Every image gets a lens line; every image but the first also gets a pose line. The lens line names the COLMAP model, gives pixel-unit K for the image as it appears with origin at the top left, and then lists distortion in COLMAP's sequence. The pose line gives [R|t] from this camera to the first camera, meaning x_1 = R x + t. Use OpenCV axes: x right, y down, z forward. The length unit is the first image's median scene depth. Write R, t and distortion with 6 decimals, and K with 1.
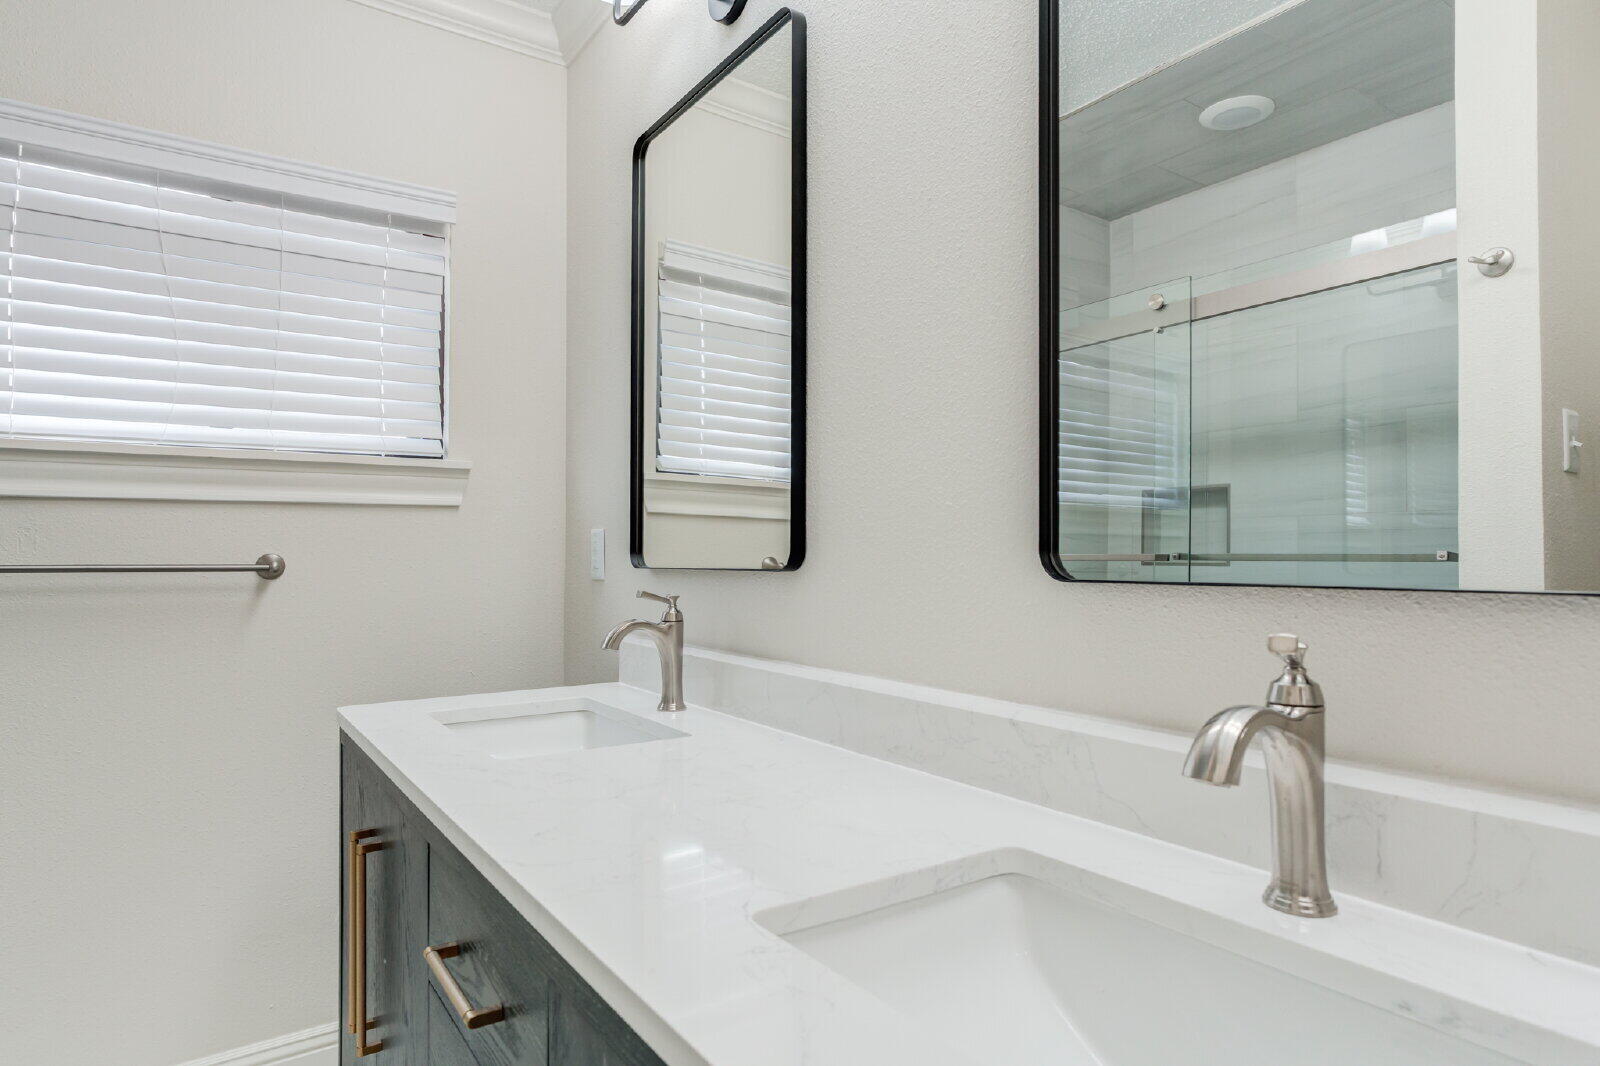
lens RADIAL K [[936.4, 0, 800.0], [0, 936.4, 533.0], [0, 0, 1]] dist [0.022202, 0.001976]
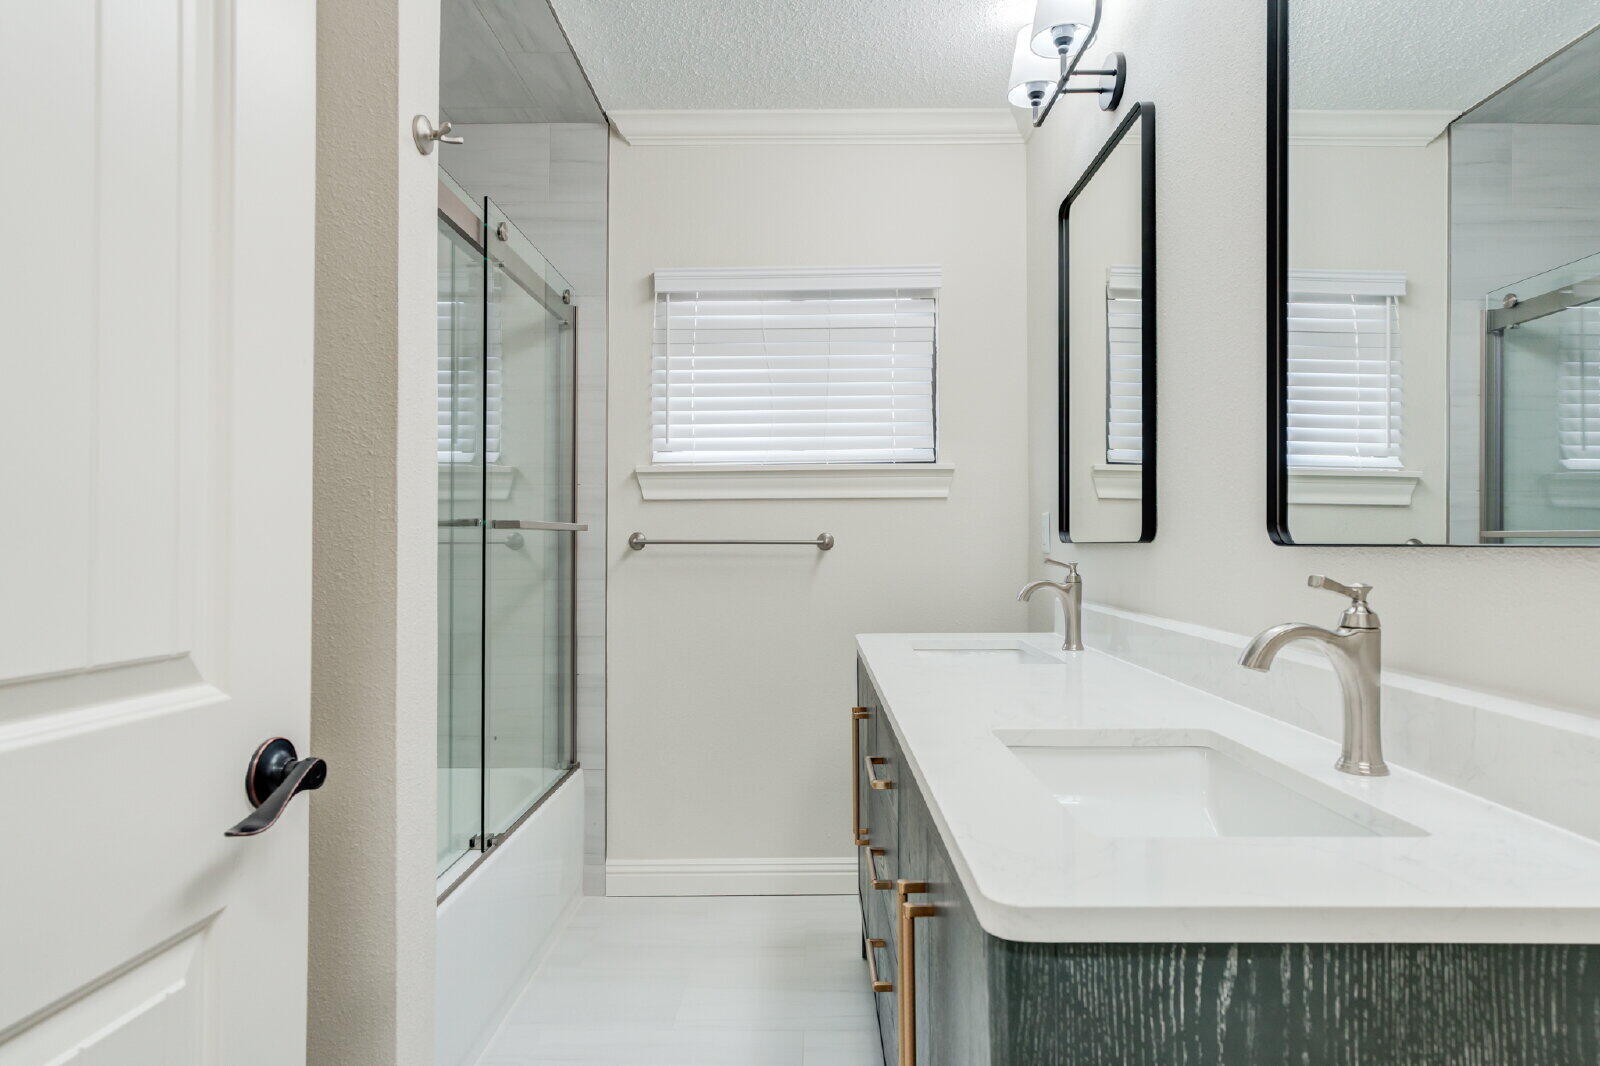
lens RADIAL K [[936.4, 0, 800.0], [0, 936.4, 533.0], [0, 0, 1]] dist [0.022202, 0.001976]
pose [[0.822367, -0.004474, -0.568939, 0.292842], [0.012558, 0.999868, 0.010288, 0.007517], [0.568818, -0.015606, 0.822315, -0.284979]]
